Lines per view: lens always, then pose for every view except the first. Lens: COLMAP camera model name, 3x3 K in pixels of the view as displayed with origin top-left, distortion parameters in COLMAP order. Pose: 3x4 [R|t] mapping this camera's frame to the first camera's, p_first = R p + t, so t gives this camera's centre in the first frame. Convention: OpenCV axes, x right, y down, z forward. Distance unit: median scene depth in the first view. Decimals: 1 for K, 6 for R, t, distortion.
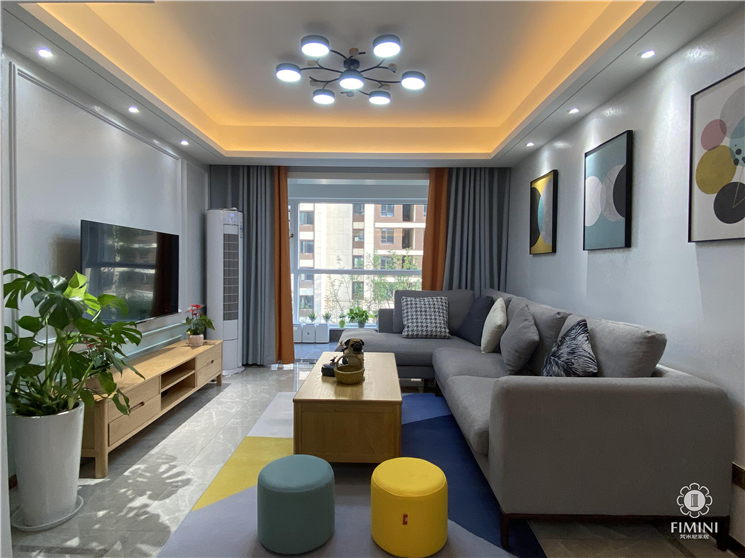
lens RADIAL K [[409.7, 0, 372.5], [0, 409.7, 279.0], [0, 0, 1]] dist [0.054717, -0.041916]
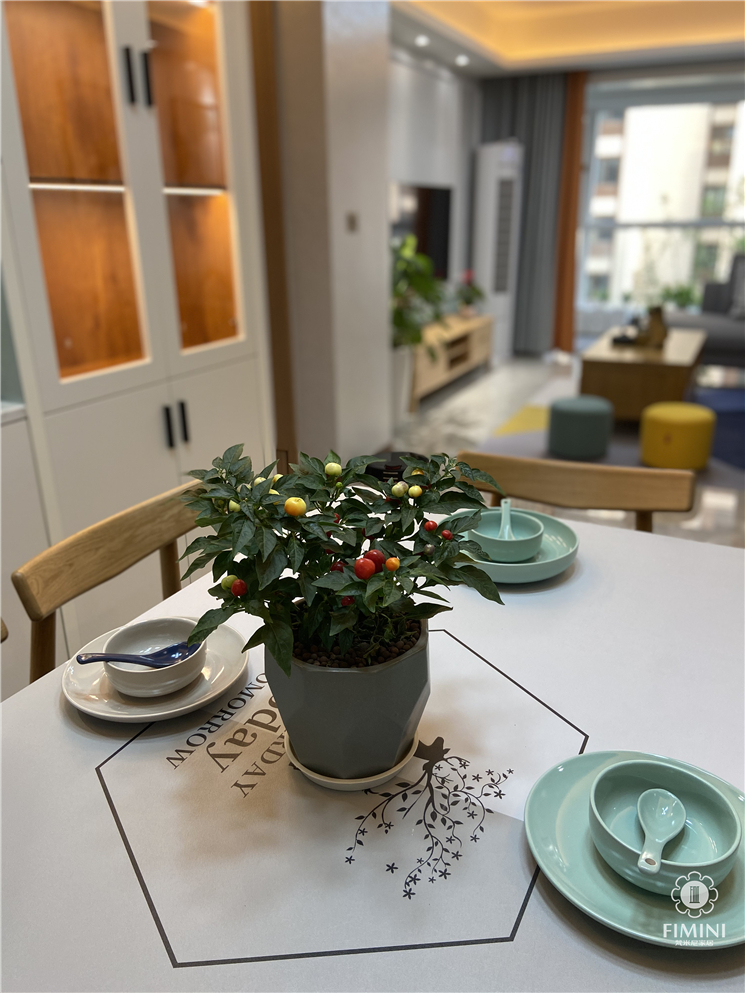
lens RADIAL K [[755.6, 0, 372.5], [0, 755.6, 496.5], [0, 0, 1]] dist [0.078077, 0.001640]
pose [[0.907709, 0.116125, -0.403210, 0.090650], [0.016098, 0.950596, 0.310012, 0.008370], [0.419290, -0.287891, 0.860996, -0.584784]]
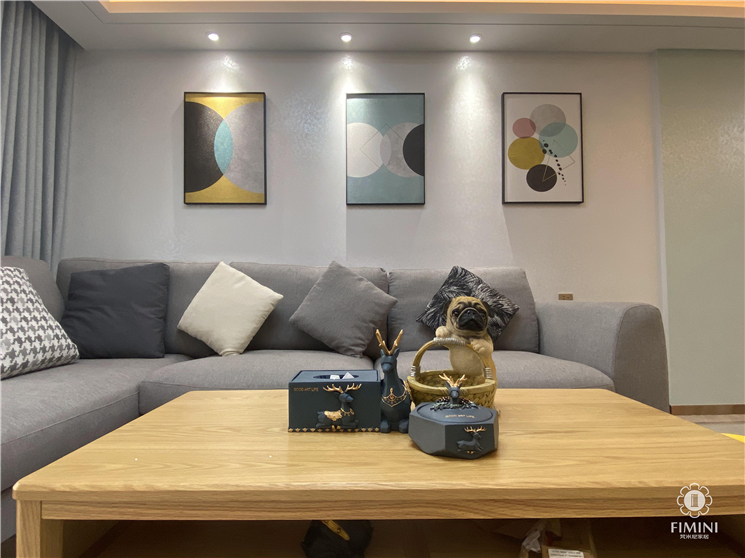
lens RADIAL K [[409.7, 0, 372.5], [0, 409.7, 279.0], [0, 0, 1]] dist [0.054717, -0.041916]
pose [[-0.016804, 0.032812, 0.999320, -0.253910], [0.038183, 0.998753, -0.032151, 0.086200], [-0.999129, 0.037617, -0.018036, 0.707114]]
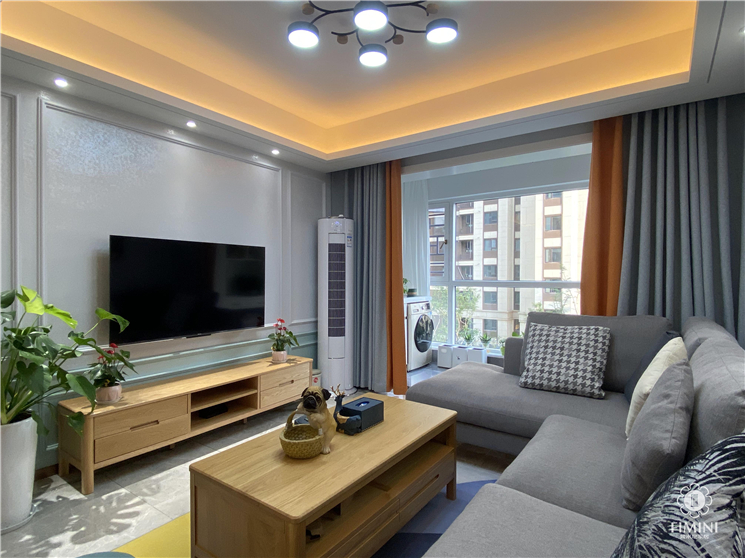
lens RADIAL K [[409.7, 0, 372.5], [0, 409.7, 279.0], [0, 0, 1]] dist [0.054717, -0.041916]
pose [[0.817774, -0.002918, -0.575531, 0.265700], [-0.012212, 0.999674, -0.022420, -0.010495], [0.575409, 0.025363, 0.817472, 0.319655]]
